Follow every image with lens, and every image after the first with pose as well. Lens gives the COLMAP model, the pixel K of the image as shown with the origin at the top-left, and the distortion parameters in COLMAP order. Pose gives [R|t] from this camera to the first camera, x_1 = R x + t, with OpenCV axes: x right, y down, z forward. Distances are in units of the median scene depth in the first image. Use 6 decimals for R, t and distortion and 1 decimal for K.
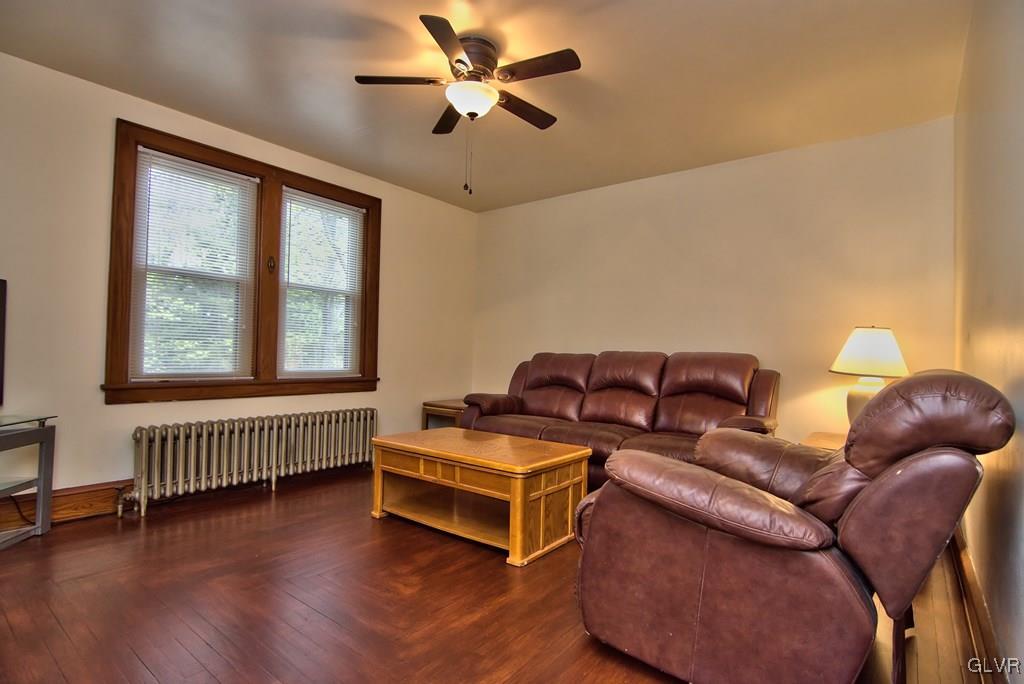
lens RADIAL K [[502.9, 0, 515.7], [0, 502.9, 346.1], [0, 0, 1]] dist [-0.003090, -0.012499]
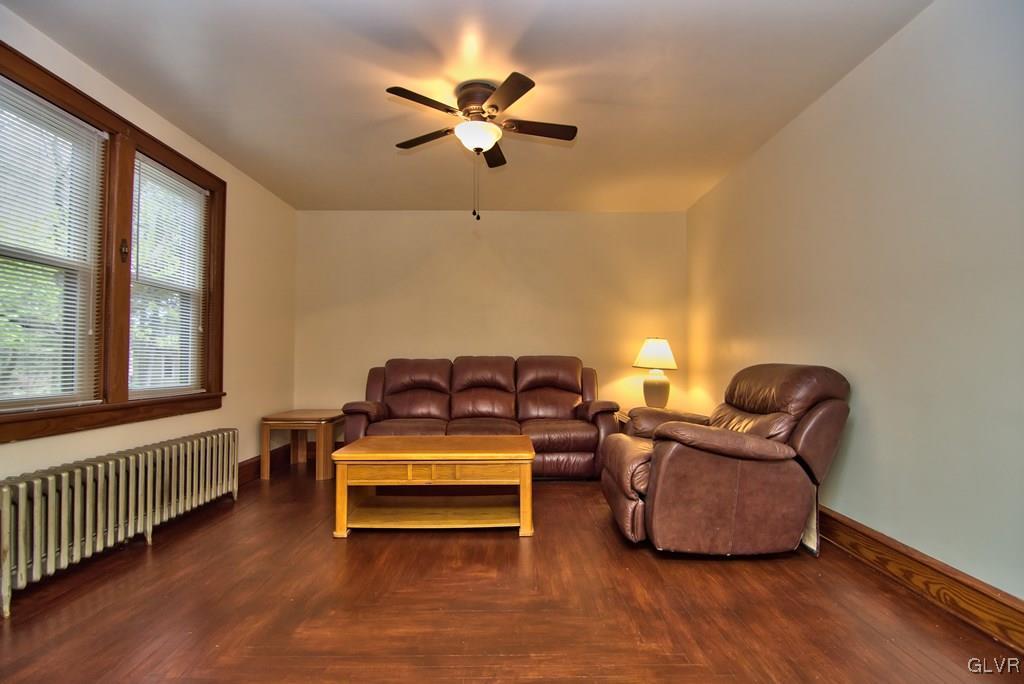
lens RADIAL K [[490.2, 0, 516.3], [0, 490.2, 346.7], [0, 0, 1]] dist [-0.006021, -0.010130]
pose [[0.784425, -0.006681, 0.620188, -0.500858], [0.008804, 0.999961, -0.000363, -0.011971], [-0.620162, 0.005745, 0.784453, 0.062127]]
